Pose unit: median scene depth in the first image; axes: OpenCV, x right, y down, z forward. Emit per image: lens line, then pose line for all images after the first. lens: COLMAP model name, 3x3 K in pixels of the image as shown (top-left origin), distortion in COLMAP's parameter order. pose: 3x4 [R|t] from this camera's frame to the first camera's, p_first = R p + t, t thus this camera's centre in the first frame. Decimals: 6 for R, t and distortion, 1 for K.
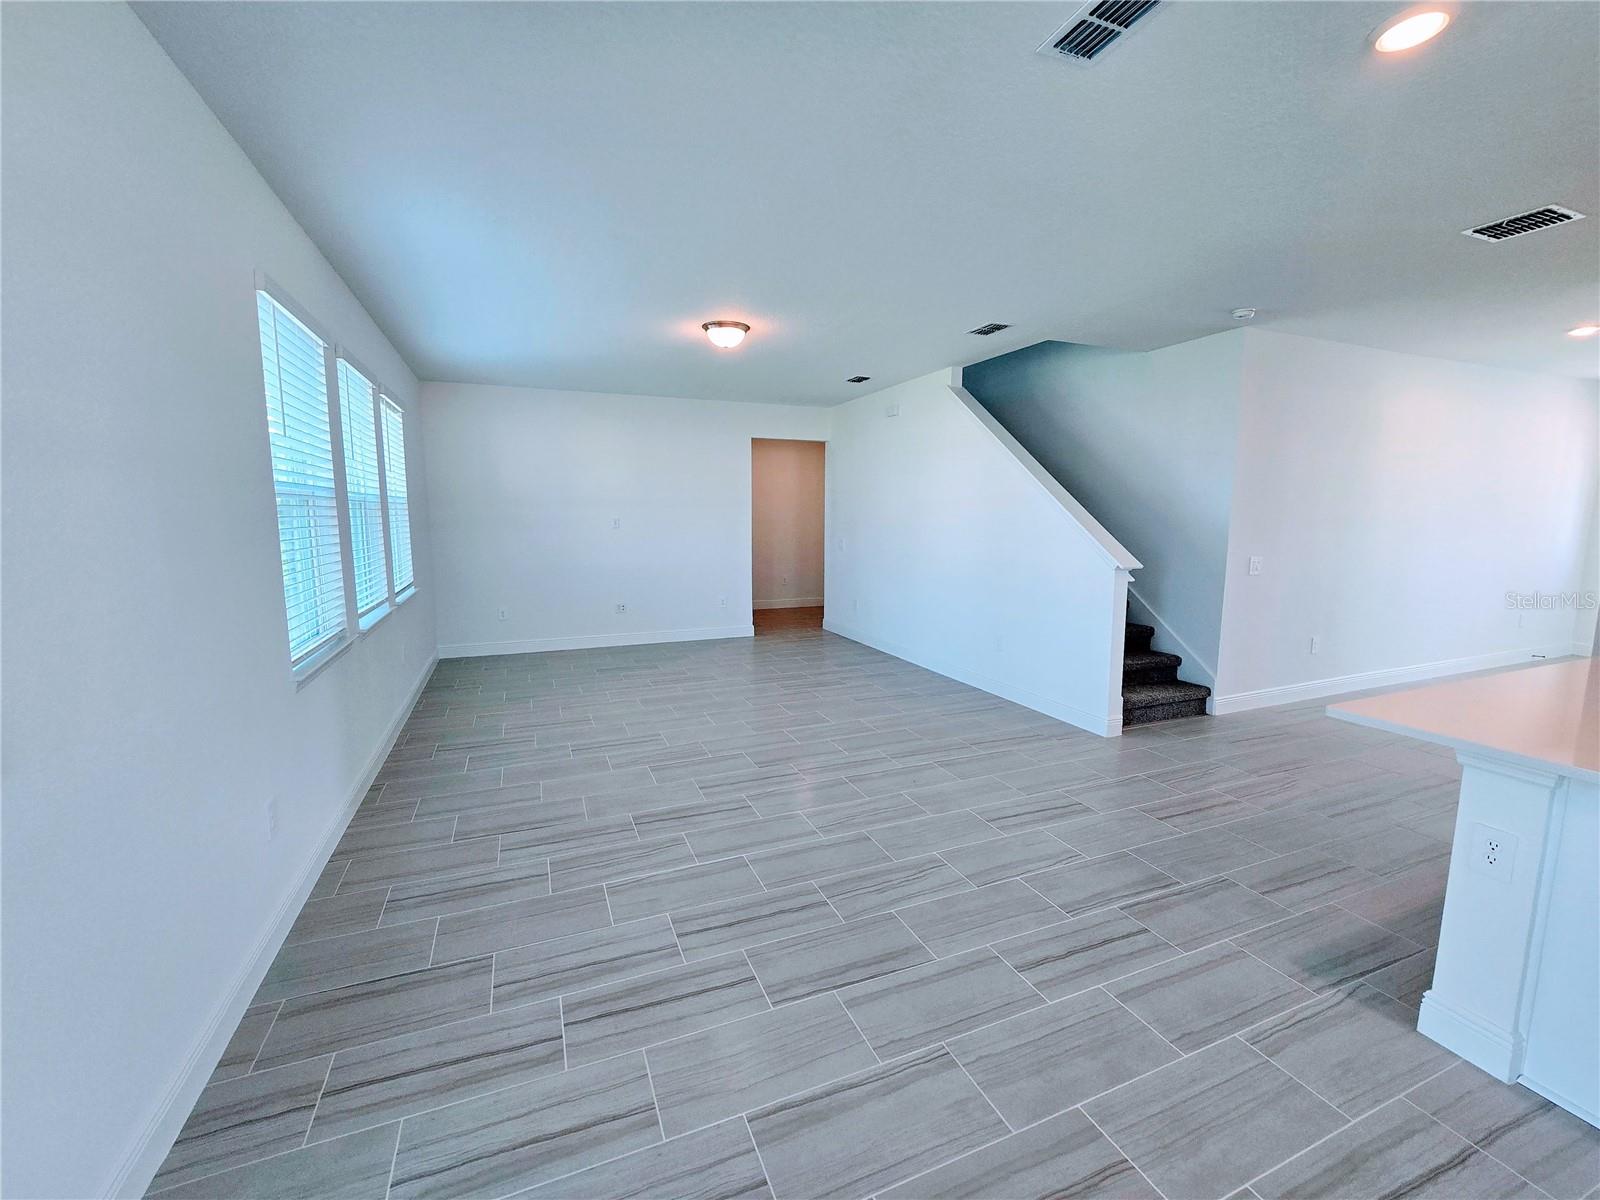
lens RADIAL K [[657.6, 0, 800.0], [0, 657.6, 597.1], [0, 0, 1]] dist [-0.002857, 0.001854]
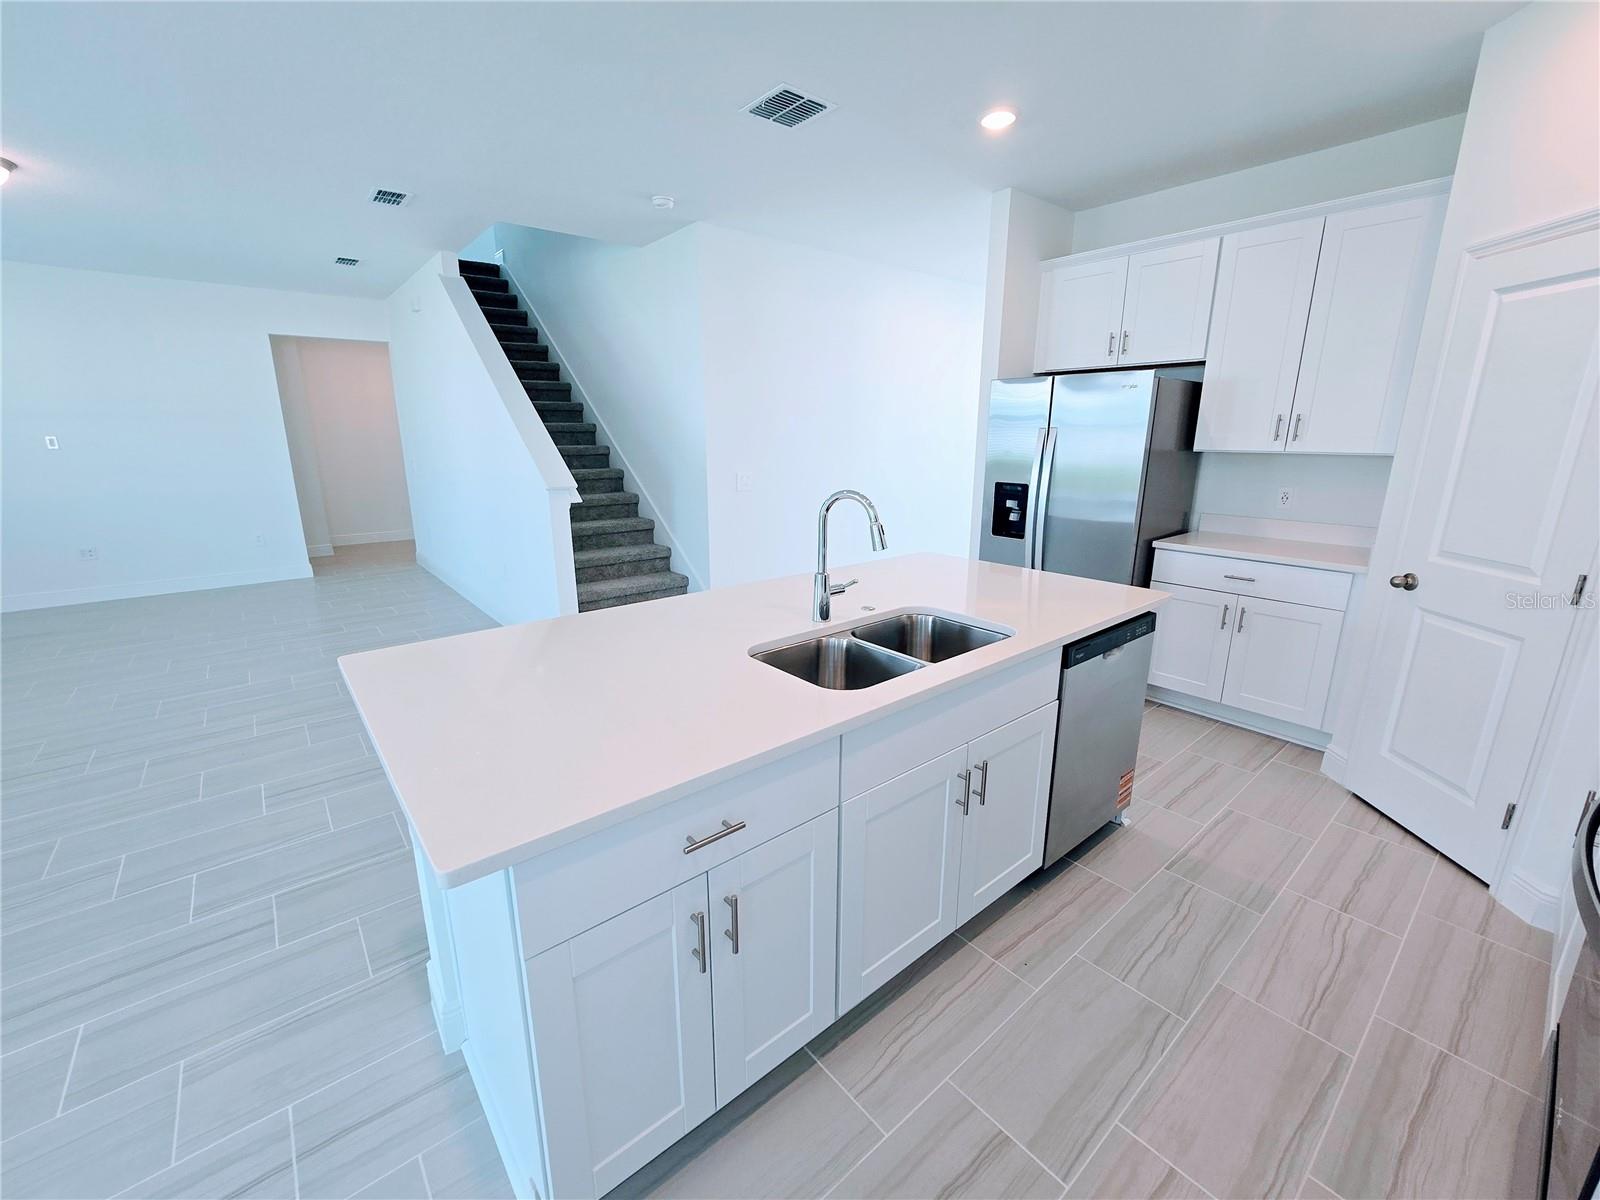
lens RADIAL K [[657.6, 0, 787.2], [0, 657.6, 597.1], [0, 0, 1]] dist [-0.002857, 0.001854]
pose [[0.959305, -0.074572, 0.272348, 0.567906], [0.040829, 0.990994, 0.127532, 0.002476], [-0.279405, -0.111223, 0.953710, 0.024374]]
